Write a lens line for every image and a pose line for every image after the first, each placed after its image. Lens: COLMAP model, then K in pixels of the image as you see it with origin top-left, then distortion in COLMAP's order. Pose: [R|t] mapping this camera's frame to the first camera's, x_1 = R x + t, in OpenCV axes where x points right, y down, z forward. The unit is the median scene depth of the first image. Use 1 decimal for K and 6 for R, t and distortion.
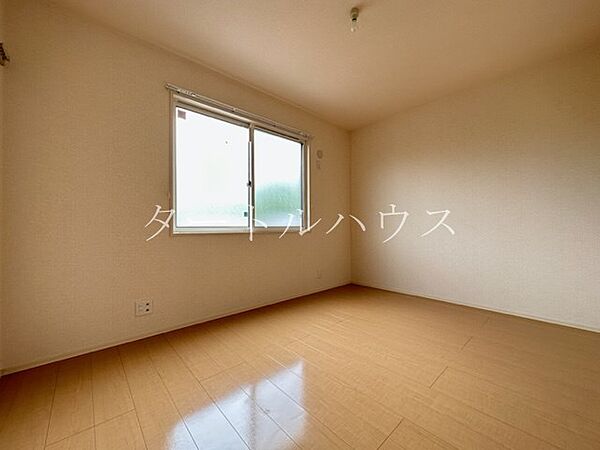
lens RADIAL K [[239.8, 0, 298.9], [0, 239.8, 226.6], [0, 0, 1]] dist [-0.003957, -0.000306]
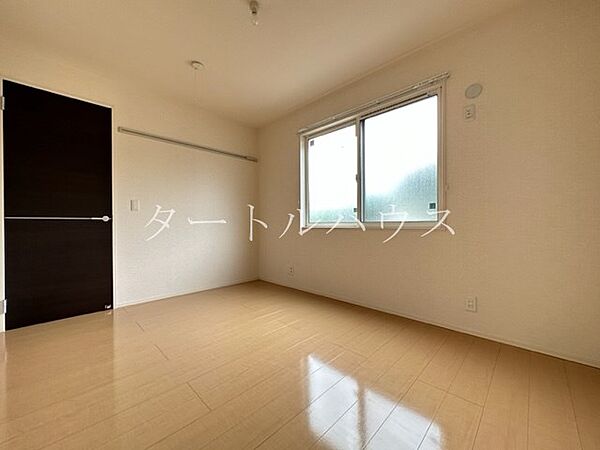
lens RADIAL K [[239.8, 0, 298.3], [0, 239.8, 224.6], [0, 0, 1]] dist [-0.003957, -0.000306]
pose [[0.054618, 0.008520, -0.998471, 0.771400], [0.005768, 0.999944, 0.008848, 0.001316], [0.998491, -0.006242, 0.054566, 0.696305]]
